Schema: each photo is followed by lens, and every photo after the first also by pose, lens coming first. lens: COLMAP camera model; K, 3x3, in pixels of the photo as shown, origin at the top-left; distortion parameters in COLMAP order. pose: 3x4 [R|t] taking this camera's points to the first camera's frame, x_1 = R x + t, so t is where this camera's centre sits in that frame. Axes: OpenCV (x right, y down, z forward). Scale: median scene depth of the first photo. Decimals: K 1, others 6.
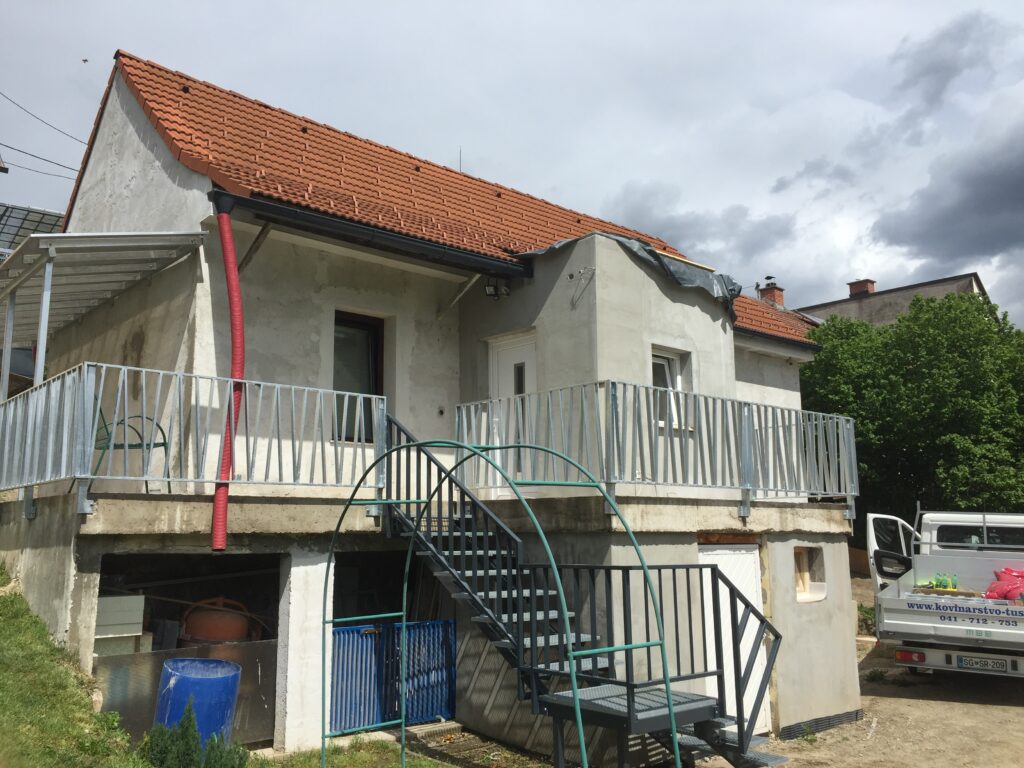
lens RADIAL K [[843.4, 0, 513.3], [0, 843.4, 399.8], [0, 0, 1]] dist [0.067515, -0.100192]
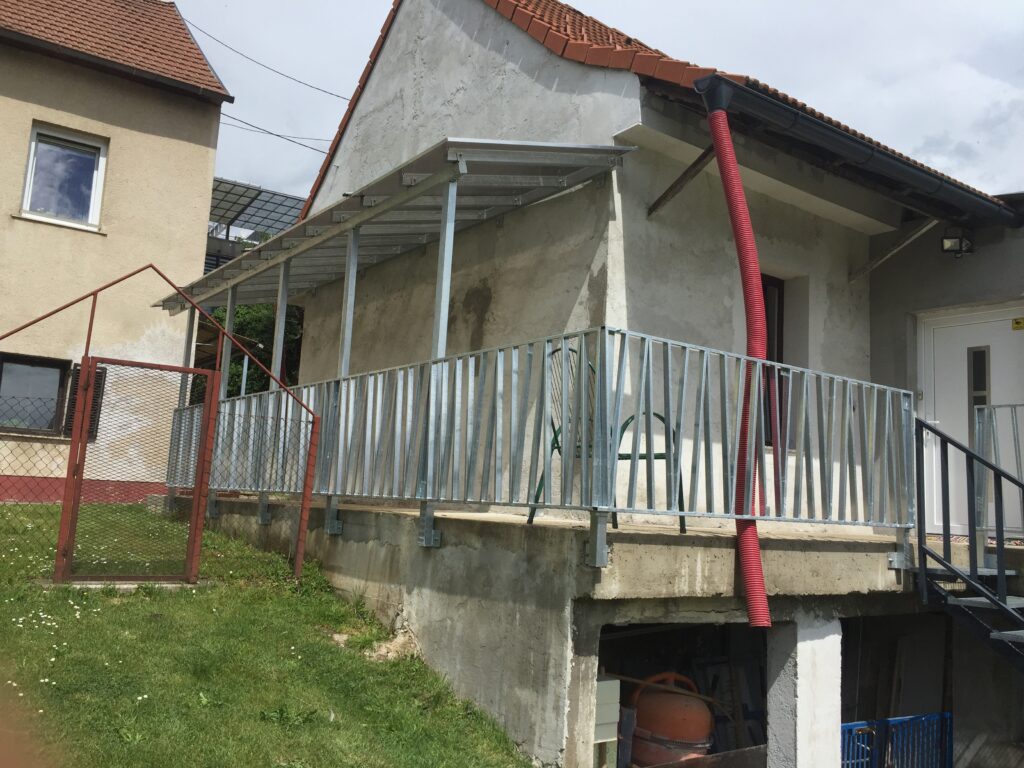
lens RADIAL K [[850.9, 0, 519.2], [0, 850.9, 389.5], [0, 0, 1]] dist [0.061062, -0.107666]
pose [[0.994209, 0.045006, -0.097590, -0.388730], [-0.043167, 0.998850, 0.020873, -0.006184], [0.098417, -0.016539, 0.995008, 0.282901]]
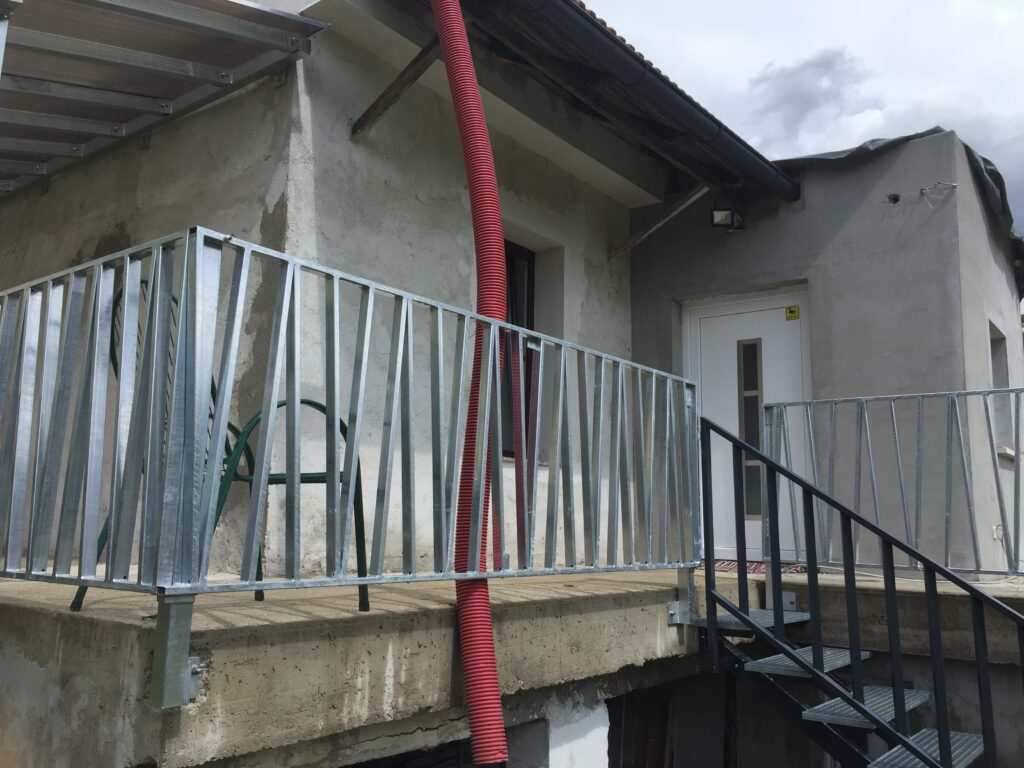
lens RADIAL K [[850.9, 0, 519.2], [0, 850.9, 389.5], [0, 0, 1]] dist [0.061062, -0.107666]
pose [[0.982262, 0.052325, 0.180066, -0.339148], [-0.051326, 0.998630, -0.010208, 0.011064], [-0.180353, 0.000785, 0.983602, 0.510904]]
